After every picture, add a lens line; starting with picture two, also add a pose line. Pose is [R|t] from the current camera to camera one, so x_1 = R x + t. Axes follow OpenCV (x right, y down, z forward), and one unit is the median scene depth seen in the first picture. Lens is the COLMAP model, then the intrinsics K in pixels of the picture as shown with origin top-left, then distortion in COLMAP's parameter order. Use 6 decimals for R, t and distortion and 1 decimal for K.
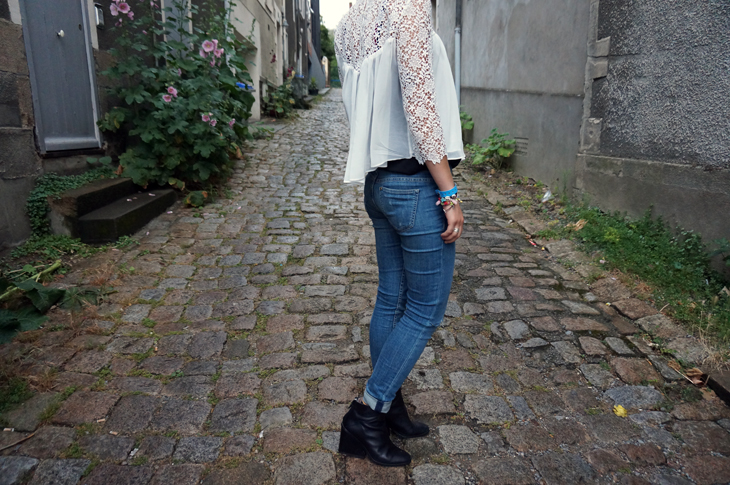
lens RADIAL K [[488.7, 0, 362.4], [0, 488.7, 240.8], [0, 0, 1]] dist [-0.045997, 0.031729]
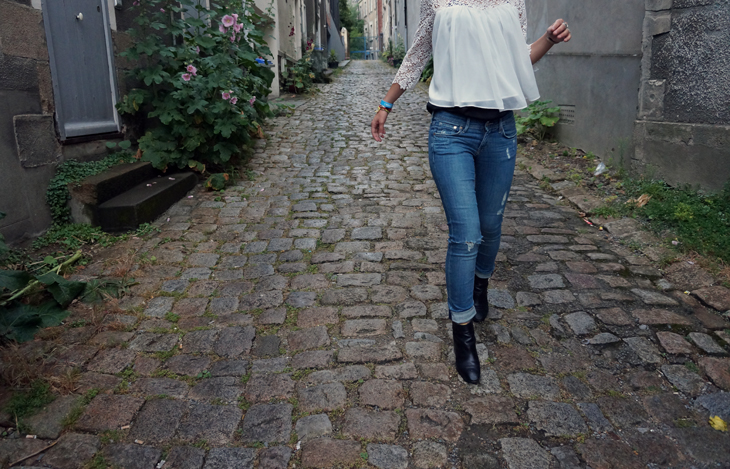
lens RADIAL K [[517.9, 0, 340.4], [0, 517.9, 209.7], [0, 0, 1]] dist [-0.045059, 0.031729]
pose [[0.995820, -0.020207, -0.089075, -0.018392], [0.018313, 0.999590, -0.022021, -0.006347], [0.089483, 0.020298, 0.995781, 0.026514]]
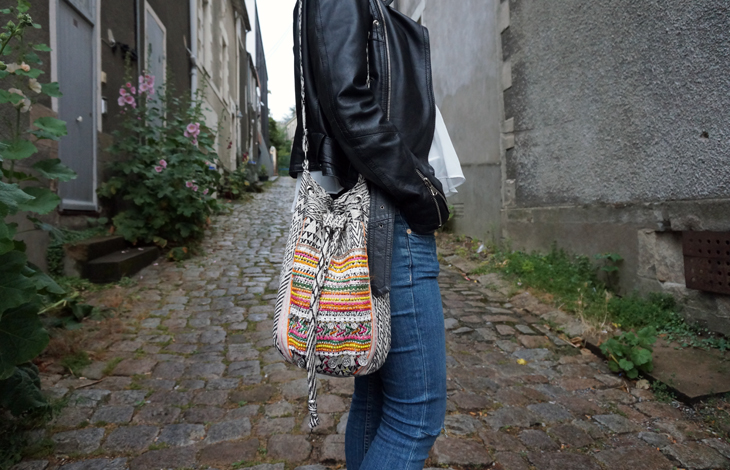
lens RADIAL K [[517.9, 0, 340.5], [0, 517.9, 212.4], [0, 0, 1]] dist [-0.045059, 0.031729]
pose [[0.998088, -0.019125, 0.058783, -0.034663], [0.032397, 0.971714, -0.233929, 0.142113], [-0.052647, 0.235386, 0.970475, -0.273814]]
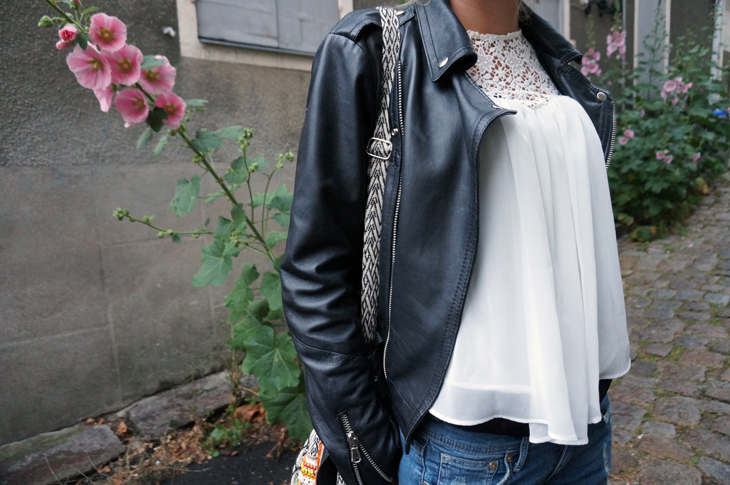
lens RADIAL K [[488.7, 0, 359.8], [0, 488.7, 239.6], [0, 0, 1]] dist [-0.045997, 0.031729]
pose [[0.613502, 0.066682, -0.786873, 0.119462], [-0.123522, 0.992267, -0.012219, 0.016545], [0.779973, 0.104692, 0.616994, -0.128022]]
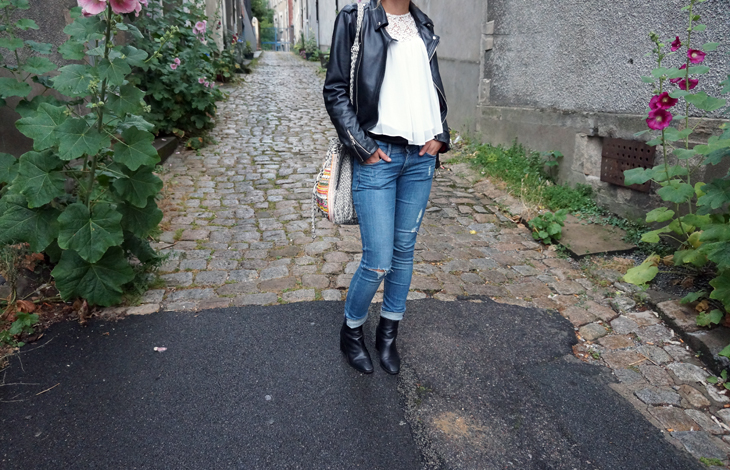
lens RADIAL K [[517.9, 0, 339.9], [0, 517.9, 241.2], [0, 0, 1]] dist [-0.045059, 0.031729]
pose [[0.996210, -0.032421, 0.080711, -0.086109], [0.028149, 0.998170, 0.053518, 0.141732], [-0.082299, -0.051043, 0.995300, -0.539991]]
